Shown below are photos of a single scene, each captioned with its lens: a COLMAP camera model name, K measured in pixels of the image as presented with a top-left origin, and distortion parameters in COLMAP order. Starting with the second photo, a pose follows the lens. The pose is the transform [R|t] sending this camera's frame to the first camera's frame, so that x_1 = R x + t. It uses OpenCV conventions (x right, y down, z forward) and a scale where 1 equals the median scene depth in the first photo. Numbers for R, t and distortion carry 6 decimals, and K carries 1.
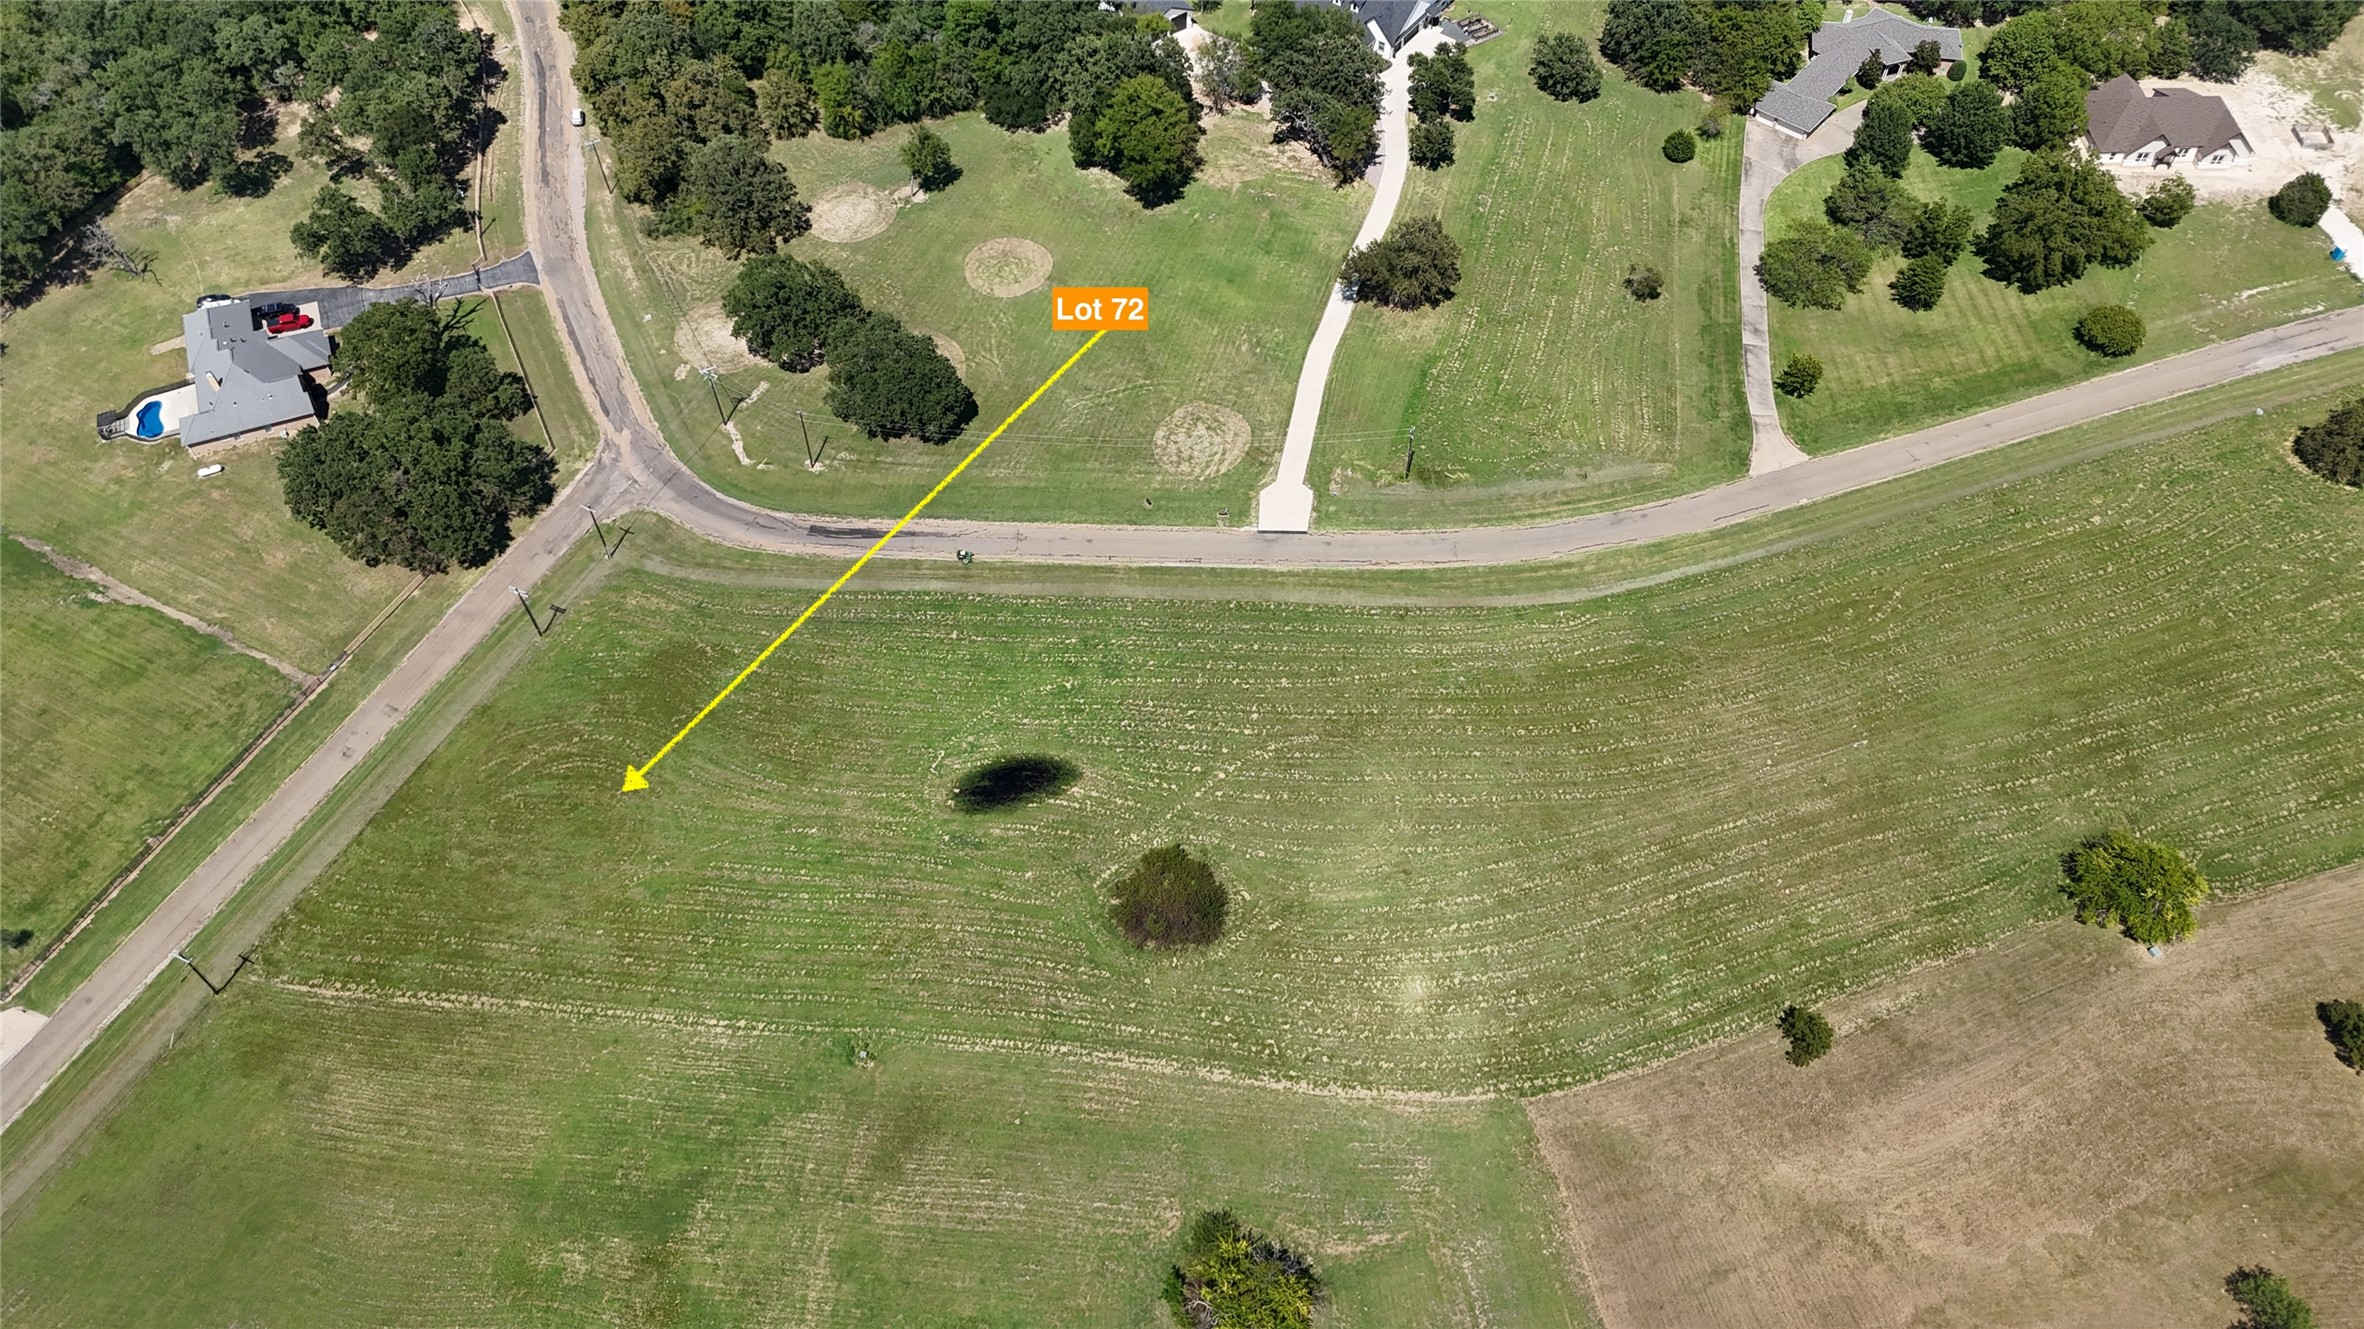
lens RADIAL K [[1741.1, 0, 1180.4], [0, 1741.1, 667.9], [0, 0, 1]] dist [0.061179, -0.050772]
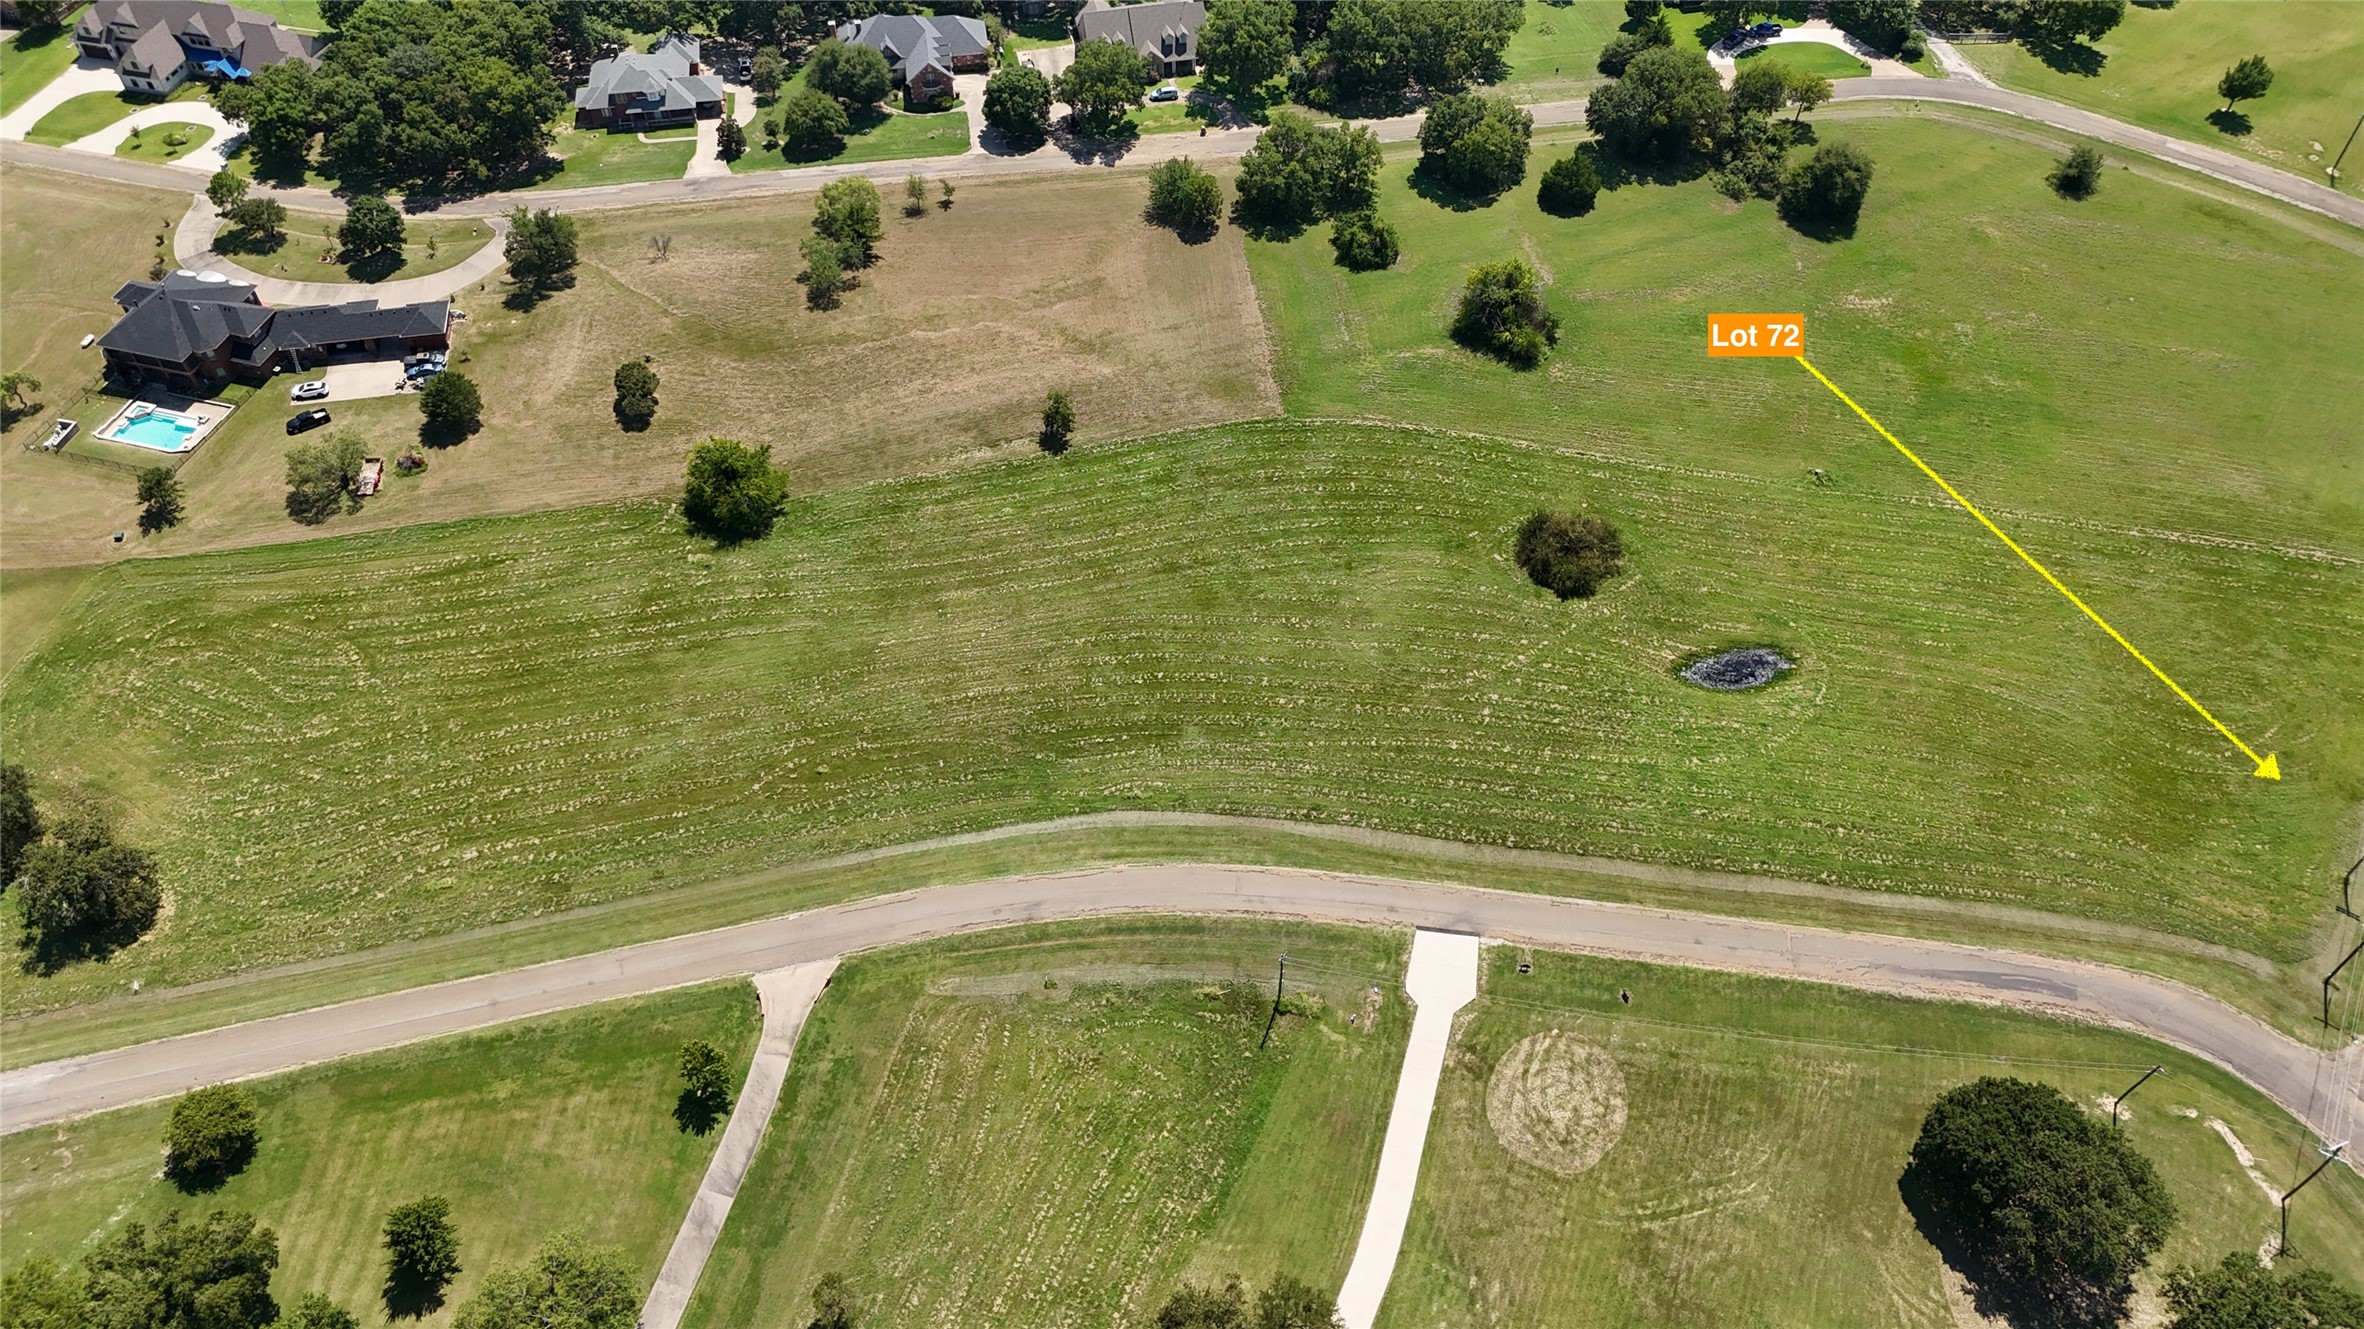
lens RADIAL K [[1741.1, 0, 1180.4], [0, 1741.1, 667.9], [0, 0, 1]] dist [0.061179, -0.050772]
pose [[-0.994751, -0.065723, 0.078423, 0.125407], [0.090970, -0.217195, 0.971880, -0.832991], [-0.046842, 0.973913, 0.222034, 0.708242]]
